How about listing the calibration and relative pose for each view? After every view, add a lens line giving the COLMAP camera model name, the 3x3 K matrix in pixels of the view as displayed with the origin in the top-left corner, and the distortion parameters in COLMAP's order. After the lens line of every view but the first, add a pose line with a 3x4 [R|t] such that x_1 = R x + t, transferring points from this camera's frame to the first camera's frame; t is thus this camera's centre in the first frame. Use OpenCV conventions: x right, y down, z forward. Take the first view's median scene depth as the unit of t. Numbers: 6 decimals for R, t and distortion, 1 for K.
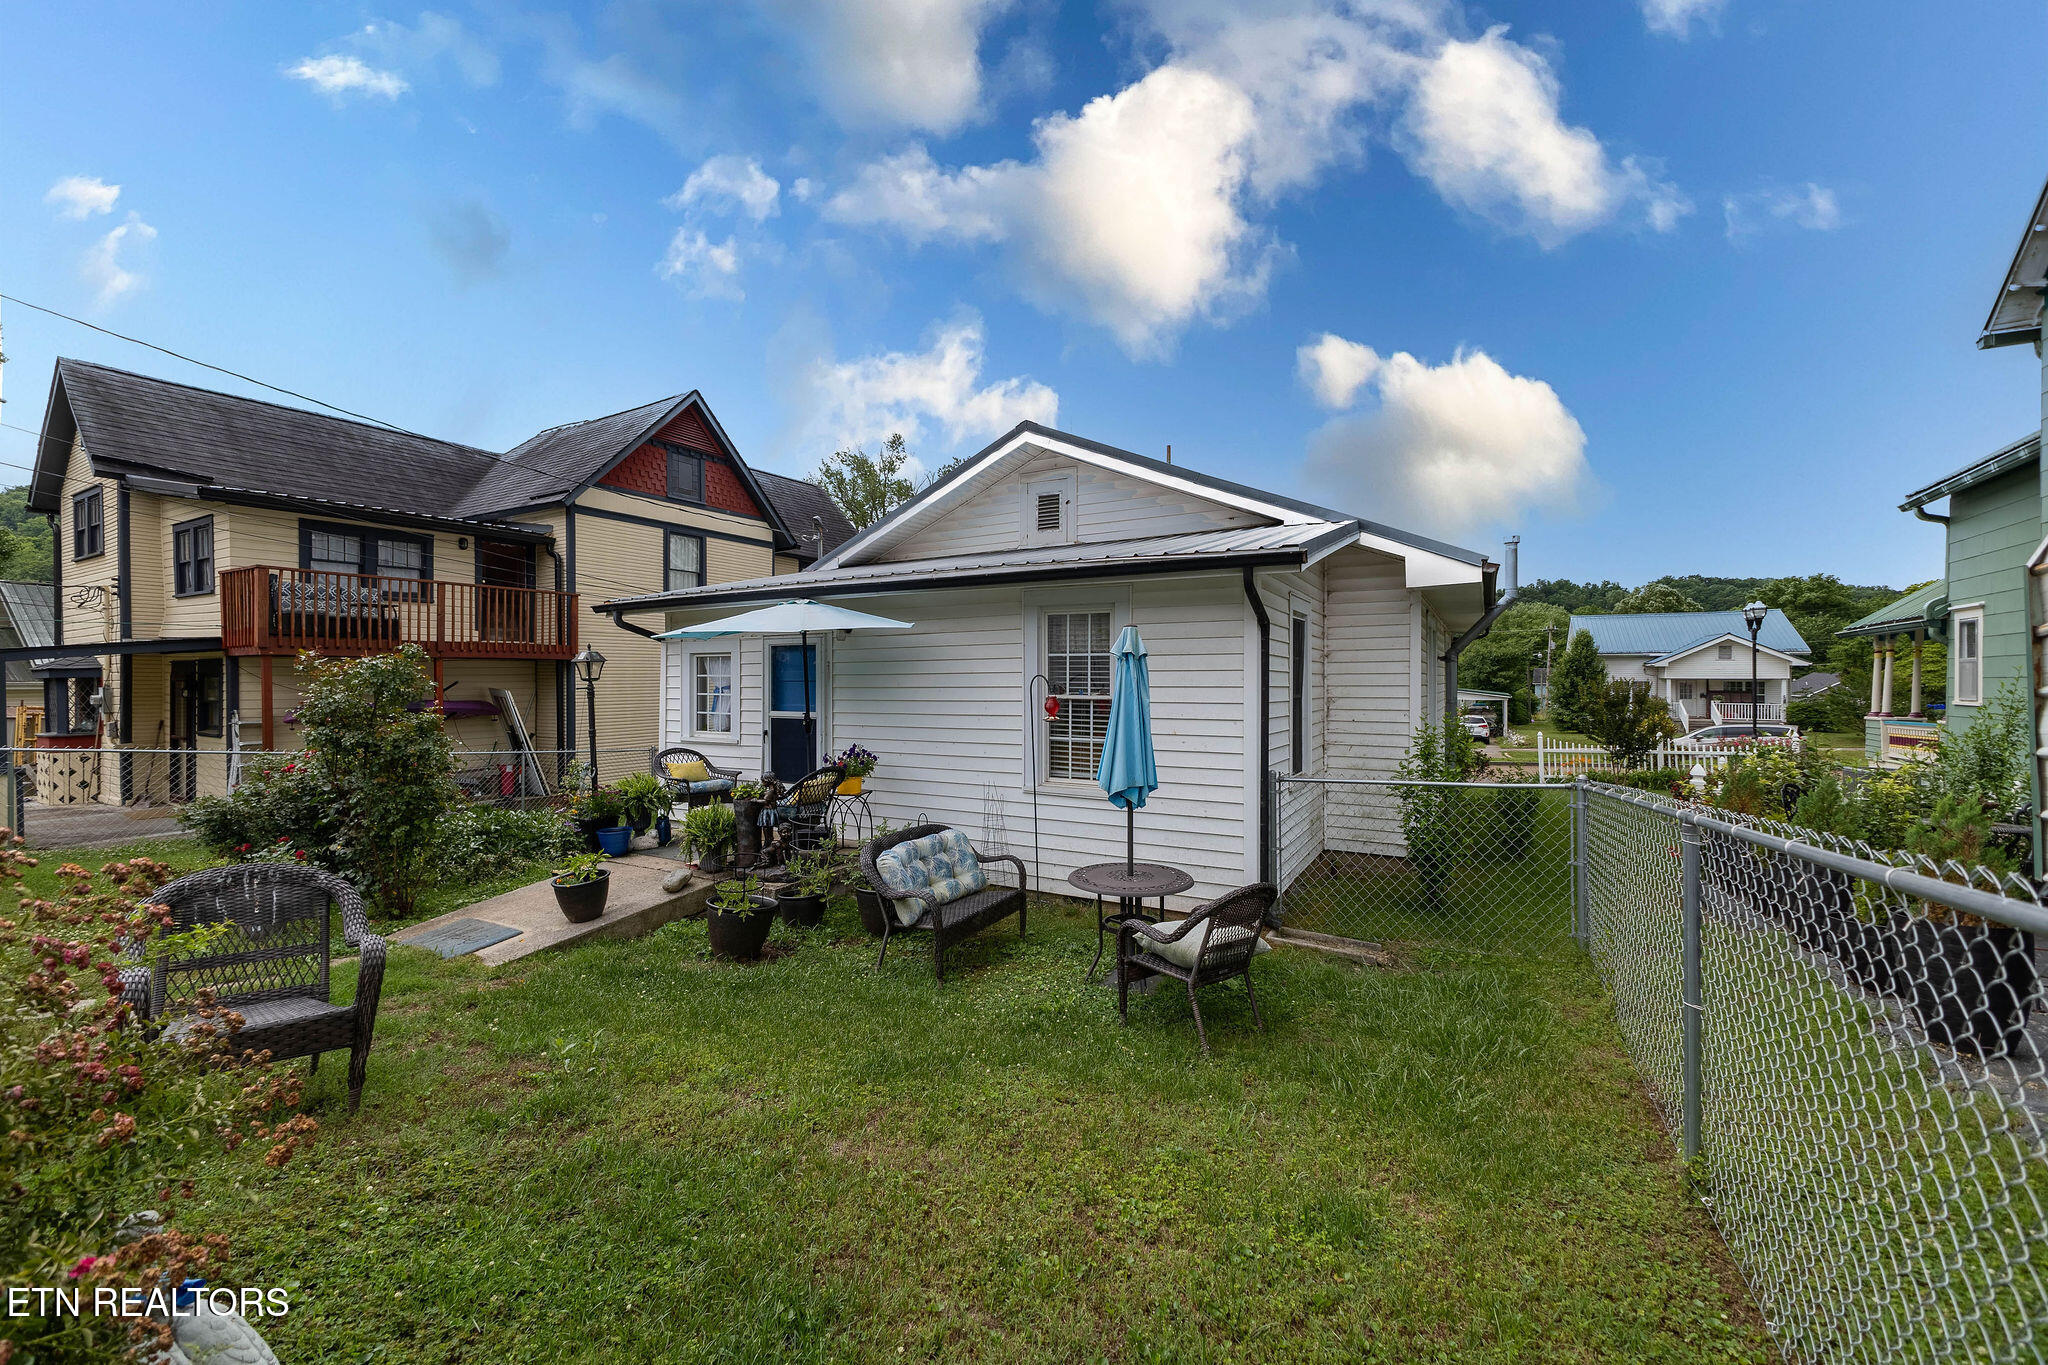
lens RADIAL K [[809.0, 0, 1024.0], [0, 809.0, 682.5], [0, 0, 1]] dist [-0.002044, -0.000401]
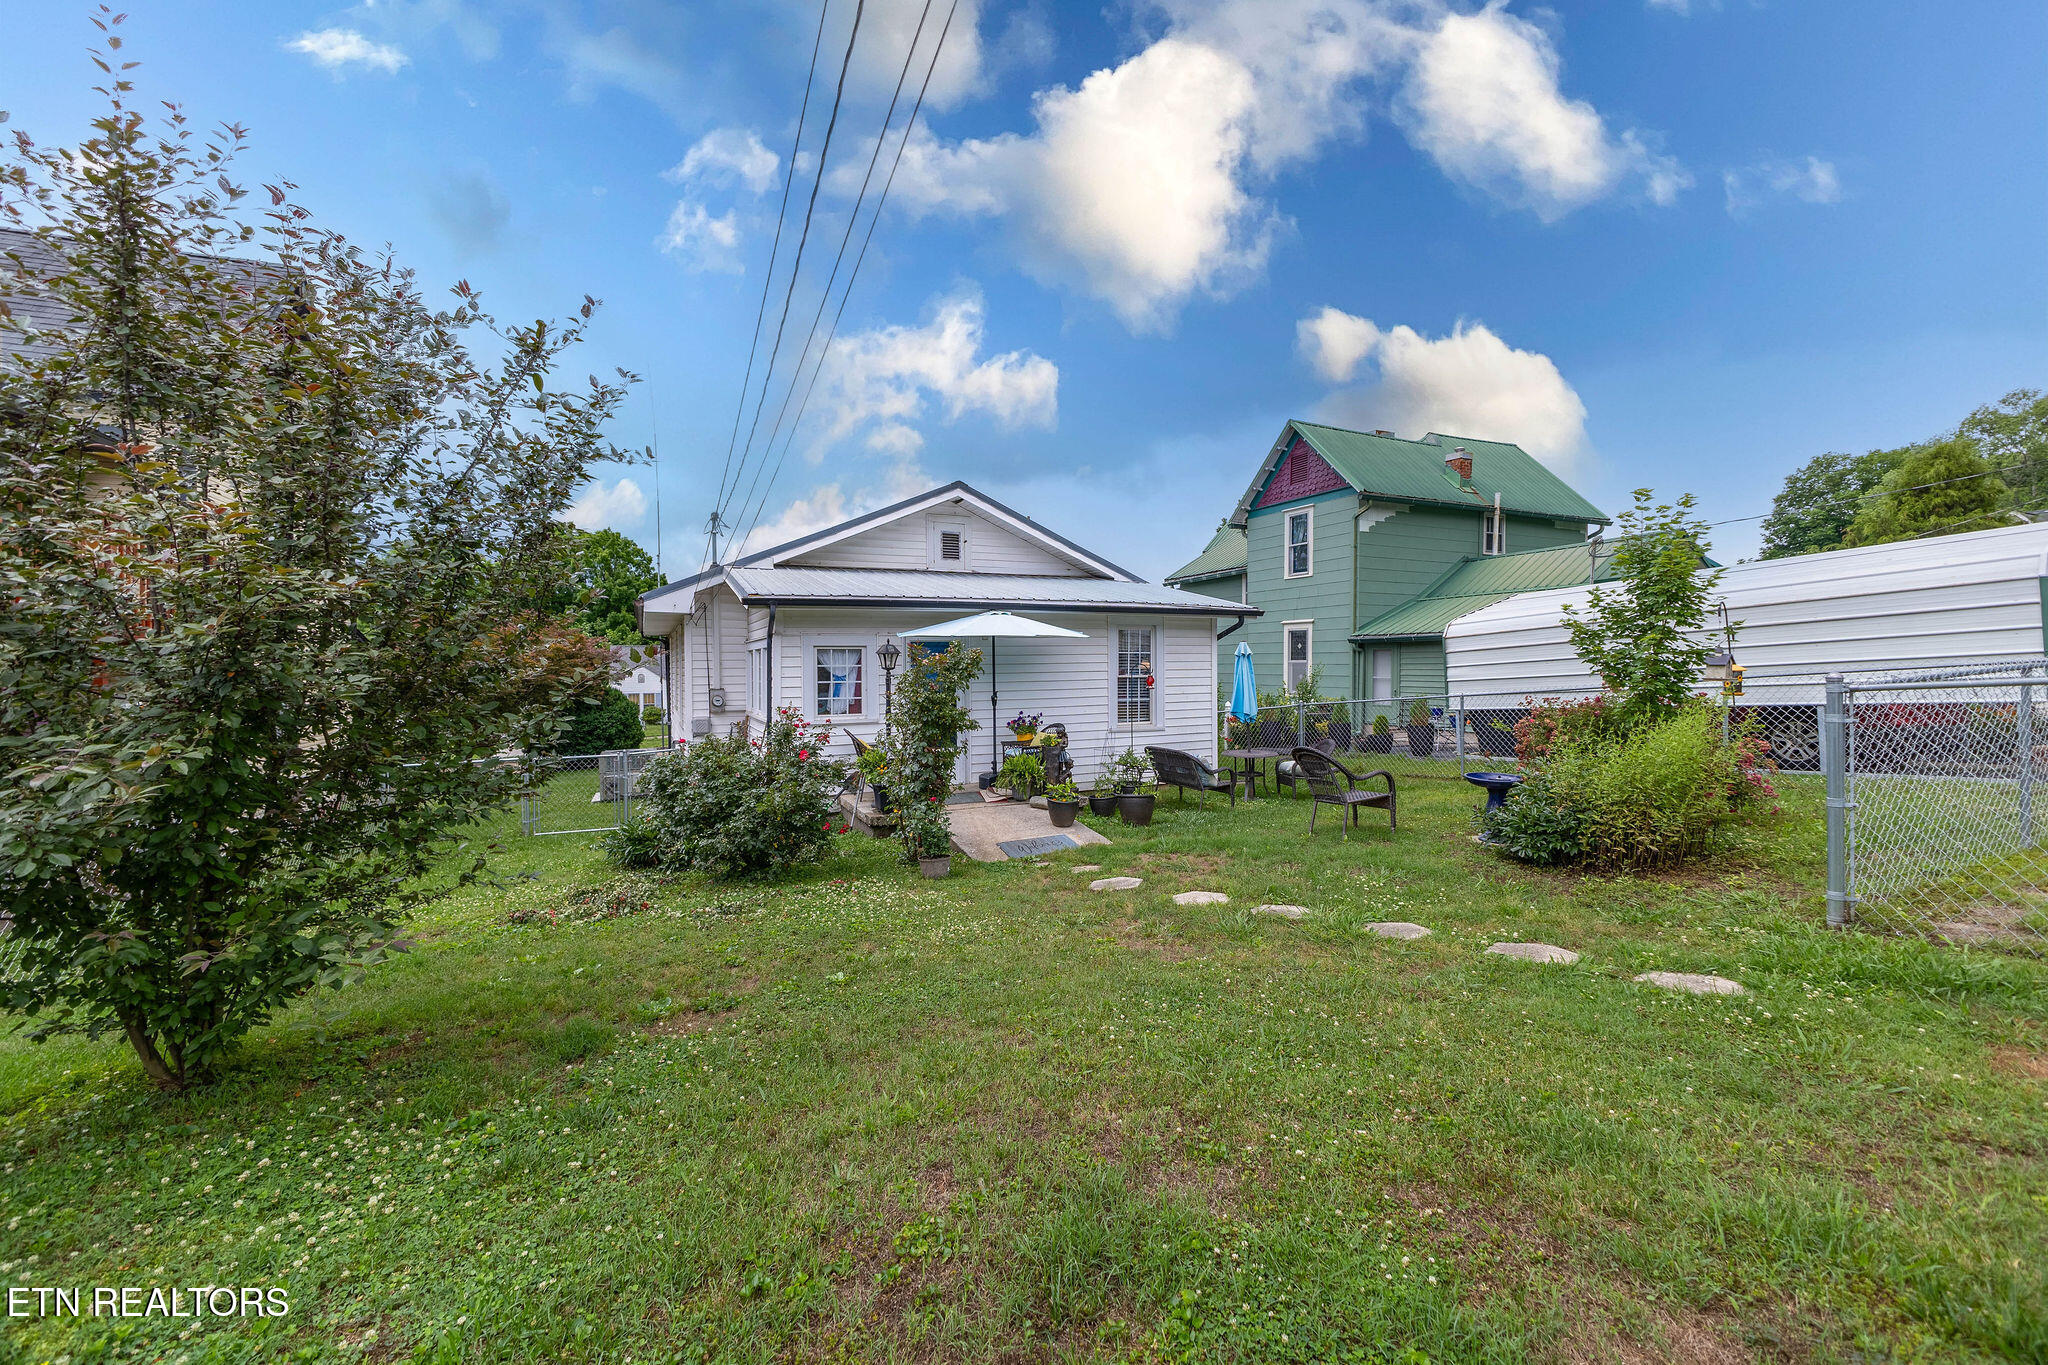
lens RADIAL K [[809.0, 0, 1024.0], [0, 809.0, 682.5], [0, 0, 1]] dist [-0.002044, -0.000401]
pose [[0.562290, -0.020146, 0.826695, -1.536235], [0.011944, 0.999797, 0.016240, 0.000103], [-0.826854, 0.000742, 0.562417, 0.183496]]
